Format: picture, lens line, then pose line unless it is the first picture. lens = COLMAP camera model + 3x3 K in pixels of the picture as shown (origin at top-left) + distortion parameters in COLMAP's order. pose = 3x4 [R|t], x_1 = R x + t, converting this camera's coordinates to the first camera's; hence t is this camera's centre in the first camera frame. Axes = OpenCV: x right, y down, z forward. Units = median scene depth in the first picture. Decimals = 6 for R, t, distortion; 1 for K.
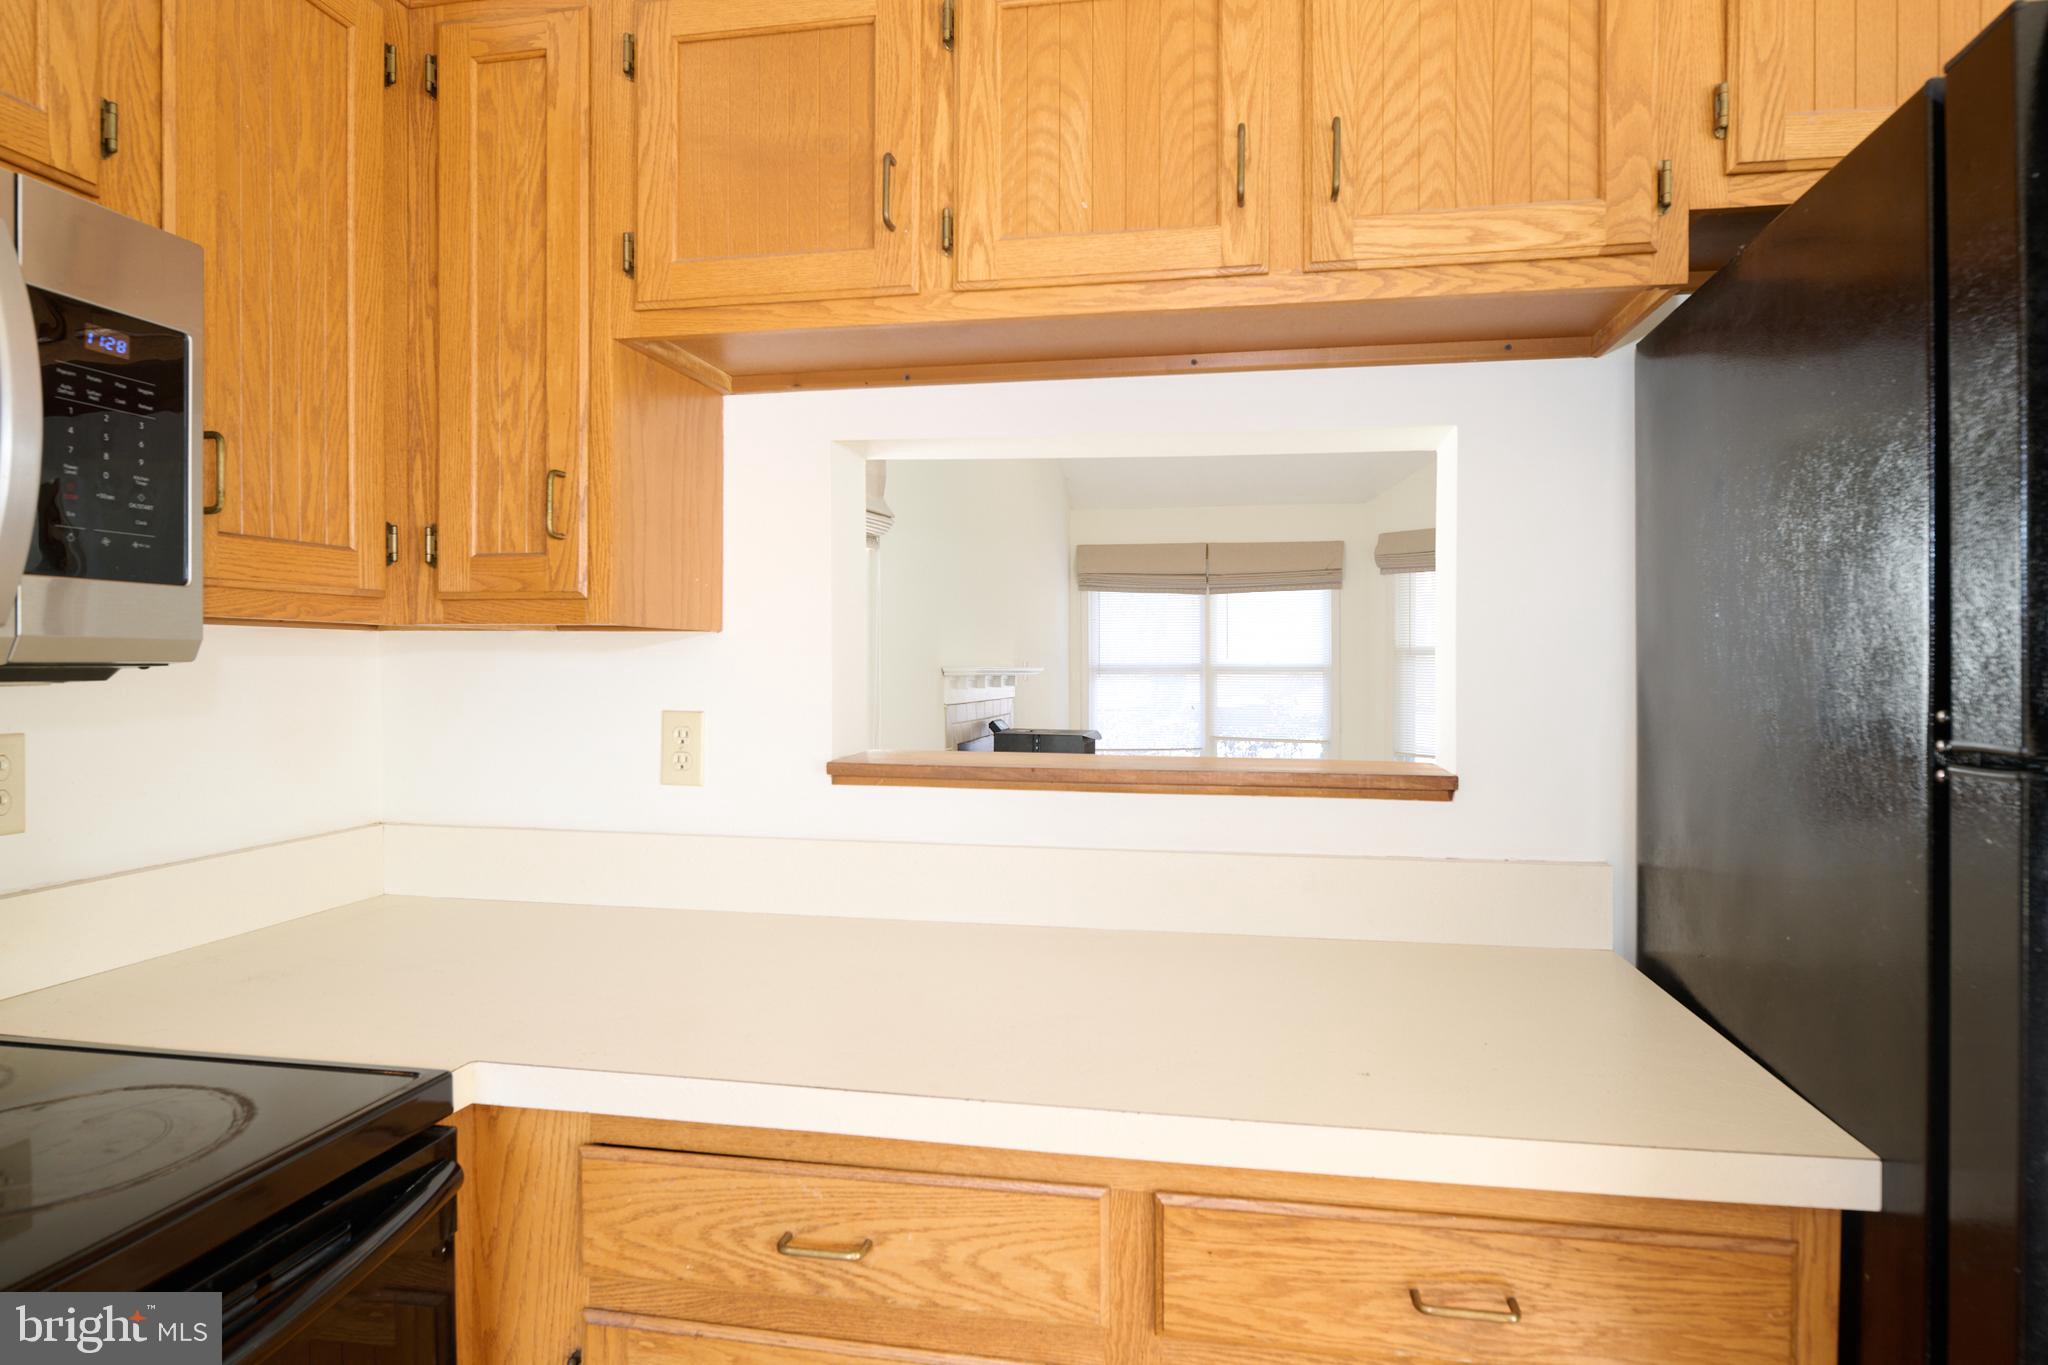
lens RADIAL K [[1144.9, 0, 1046.5], [0, 1144.9, 671.4], [0, 0, 1]] dist [-0.000155, -0.000920]
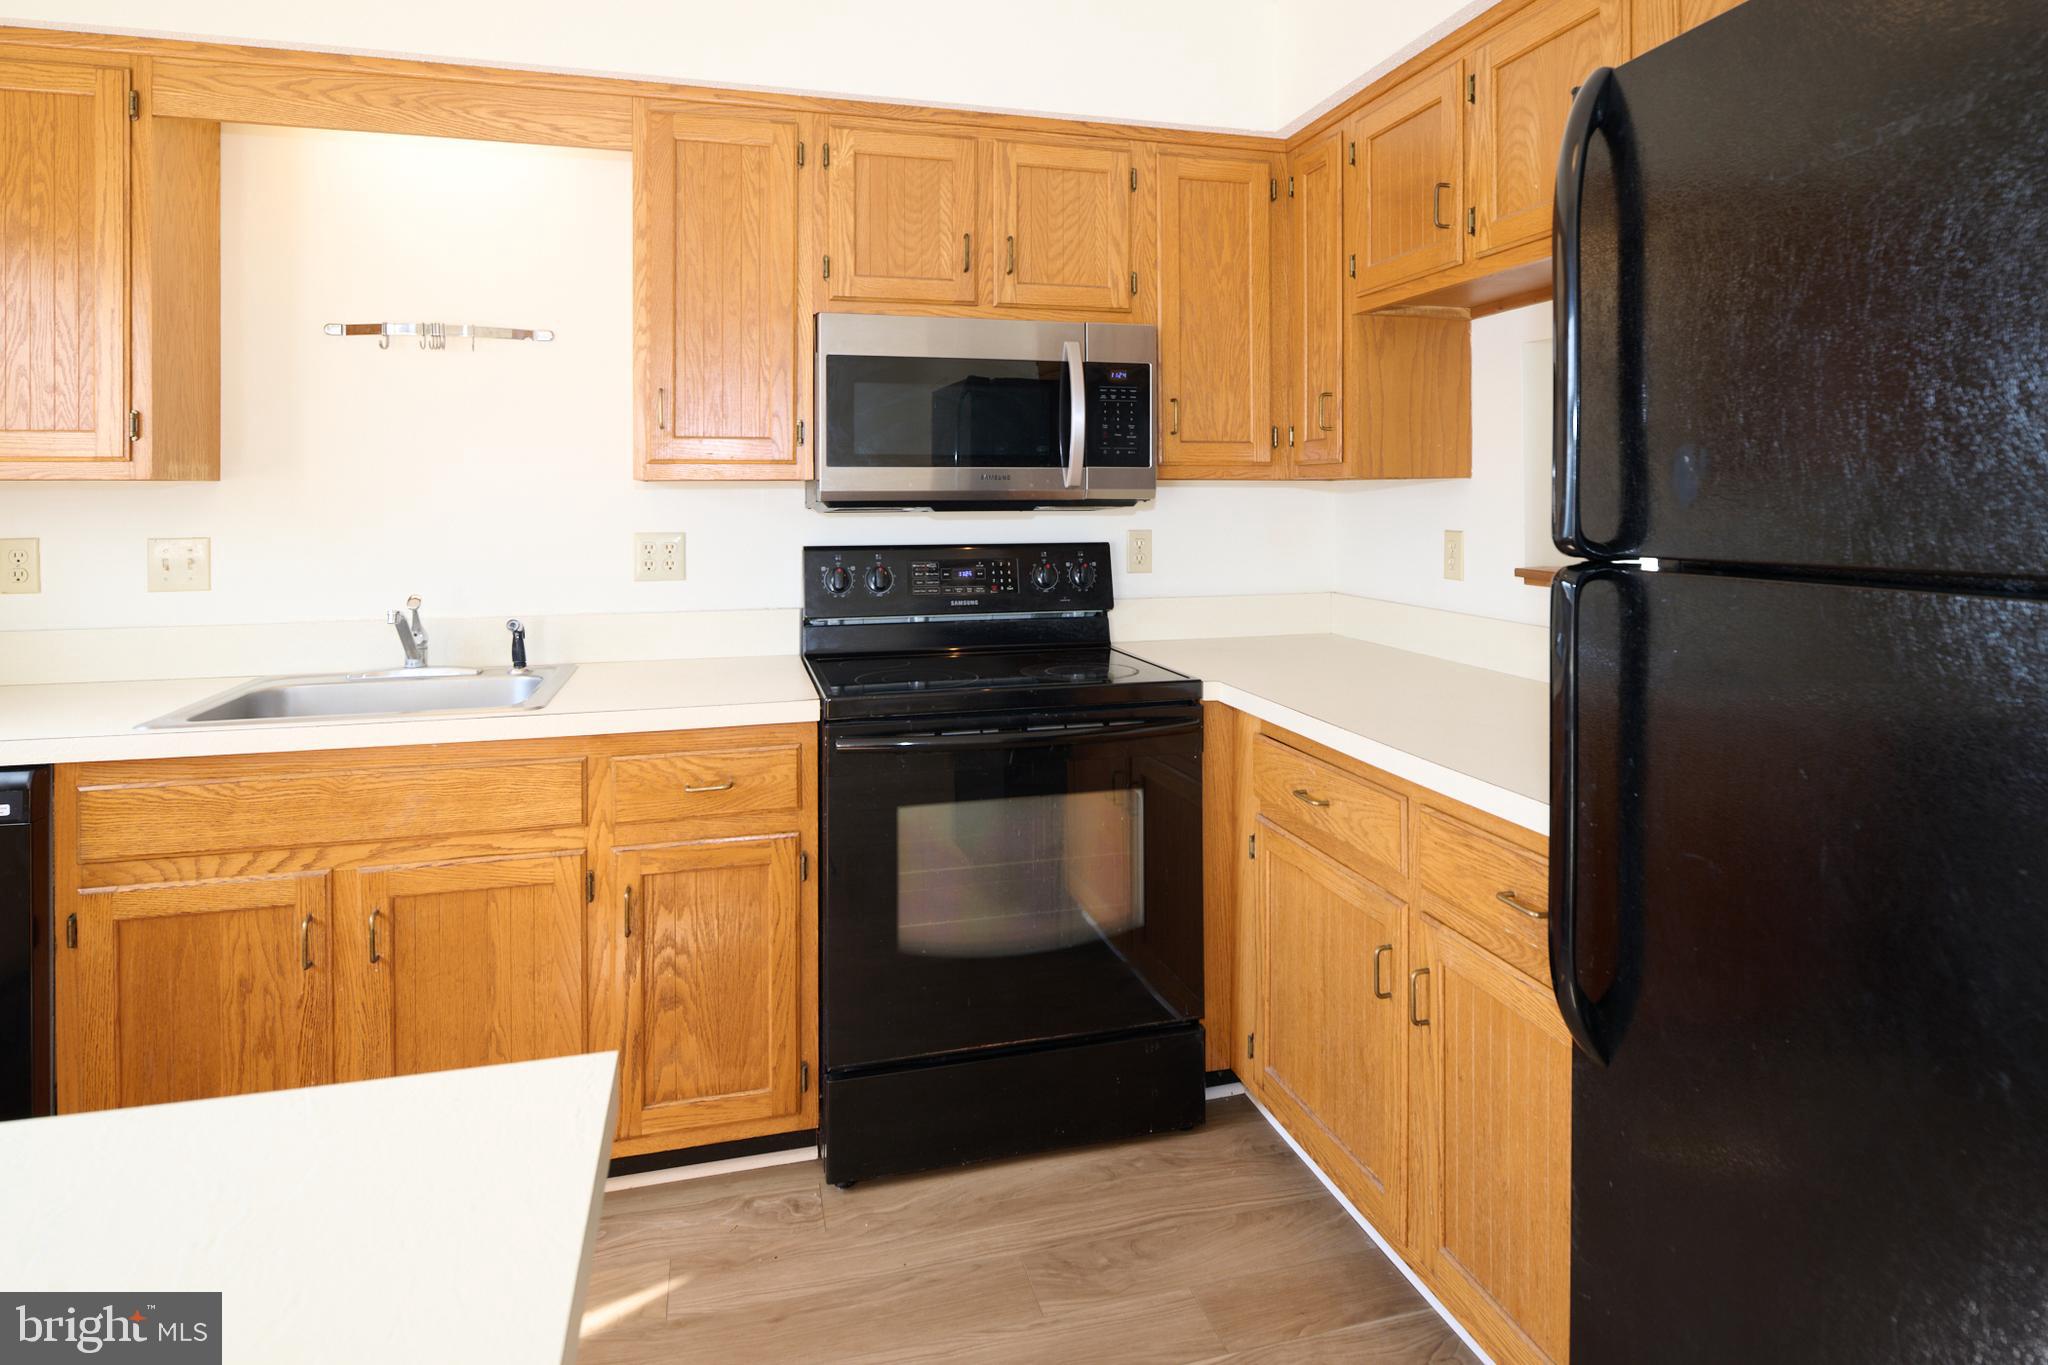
lens RADIAL K [[1121.3, 0, 1035.2], [0, 1121.3, 496.3], [0, 0, 1]] dist [-0.004347, -0.000381]
pose [[0.436178, -0.004981, -0.899846, 1.221325], [-0.002706, 0.999973, -0.006847, 0.002285], [0.899856, 0.005422, 0.436153, -0.238292]]
